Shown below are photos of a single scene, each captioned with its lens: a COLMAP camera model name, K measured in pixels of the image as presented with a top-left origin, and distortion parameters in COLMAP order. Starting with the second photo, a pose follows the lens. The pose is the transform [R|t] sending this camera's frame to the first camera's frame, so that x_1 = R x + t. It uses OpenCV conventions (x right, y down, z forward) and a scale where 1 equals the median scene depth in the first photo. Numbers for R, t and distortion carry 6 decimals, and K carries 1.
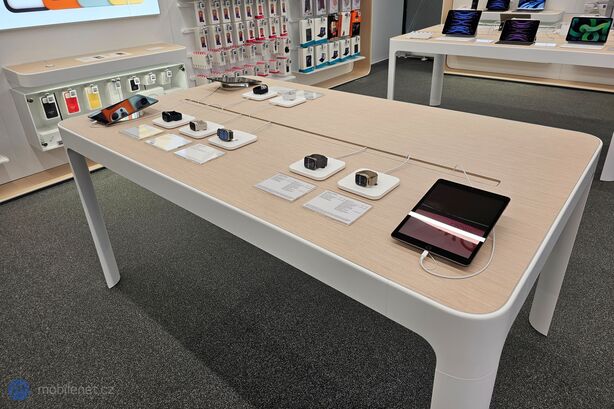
lens RADIAL K [[417.1, 0, 307.0], [0, 417.1, 177.5], [0, 0, 1]] dist [0.029948, -0.002630]
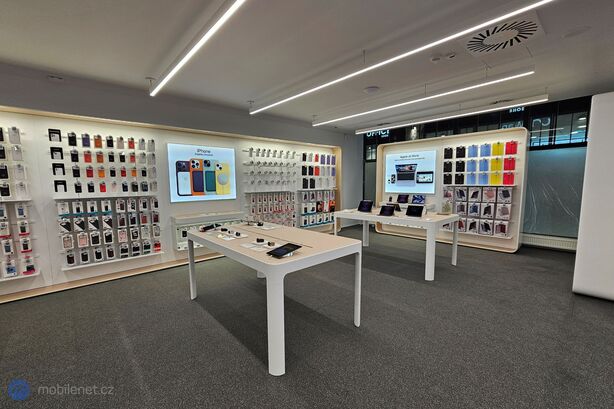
lens RADIAL K [[266.4, 0, 297.7], [0, 266.4, 210.5], [0, 0, 1]] dist [-0.002749, -0.000035]
pose [[0.989640, 0.040158, -0.137844, 0.168535], [-0.083988, 0.940603, -0.328956, 0.114453], [0.116446, 0.337125, 0.934231, -0.277621]]
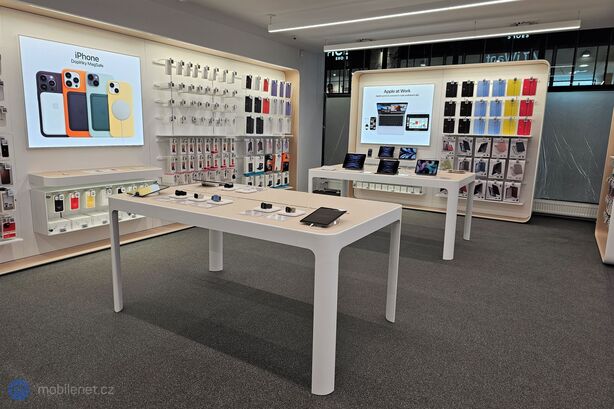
lens RADIAL K [[418.4, 0, 307.0], [0, 418.4, 204.5], [0, 0, 1]] dist [0.026368, -0.005626]
pose [[0.986347, 0.032356, 0.161469, -0.033227], [0.012740, 0.962577, -0.270710, 0.151480], [-0.164185, 0.269071, 0.949023, -0.291464]]
